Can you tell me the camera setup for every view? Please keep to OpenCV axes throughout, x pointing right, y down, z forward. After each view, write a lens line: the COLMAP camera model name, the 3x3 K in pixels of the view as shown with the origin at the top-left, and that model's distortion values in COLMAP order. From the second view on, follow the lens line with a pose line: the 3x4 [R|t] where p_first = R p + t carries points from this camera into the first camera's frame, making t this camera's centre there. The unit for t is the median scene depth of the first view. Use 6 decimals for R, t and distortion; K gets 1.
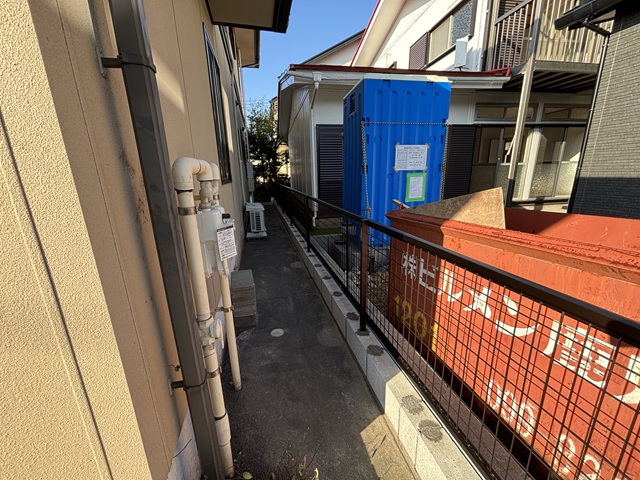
lens RADIAL K [[258.9, 0, 319.3], [0, 258.9, 243.5], [0, 0, 1]] dist [-0.000805, 0.001165]
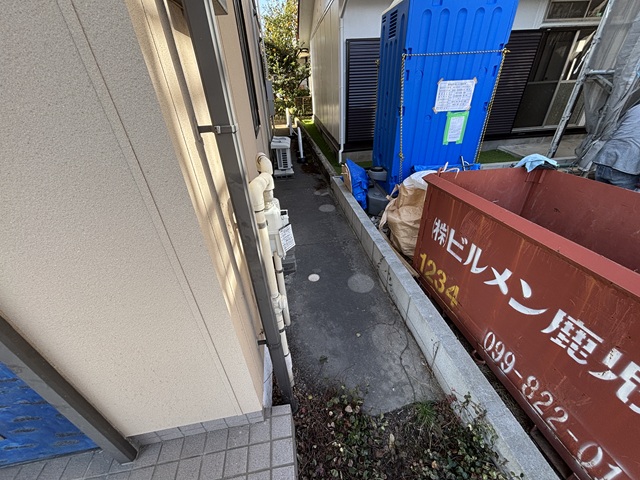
lens RADIAL K [[258.9, 0, 319.4], [0, 258.9, 242.8], [0, 0, 1]] dist [-0.000805, 0.001165]
pose [[0.996820, 0.014793, -0.078303, -0.038906], [0.008611, 0.956872, 0.290382, -0.111551], [0.079222, -0.290133, 0.953702, -0.047495]]
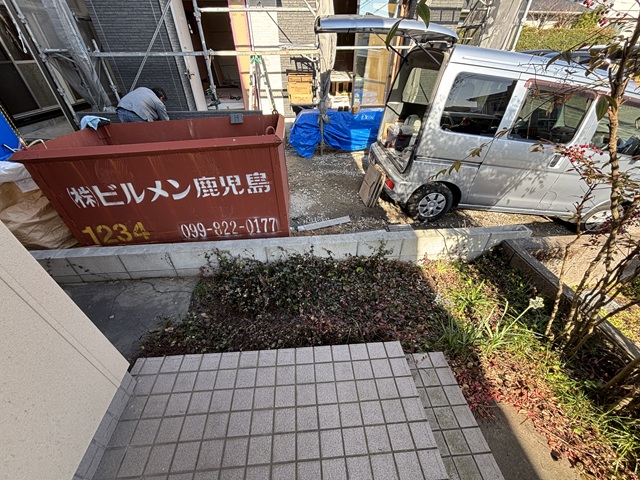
lens RADIAL K [[258.9, 0, 317.5], [0, 258.9, 239.4], [0, 0, 1]] dist [-0.000805, 0.001165]
pose [[0.158784, -0.580678, 0.798499, -0.303759], [0.269300, 0.803565, 0.530811, -0.057039], [-0.949877, 0.130751, 0.283969, -0.174871]]
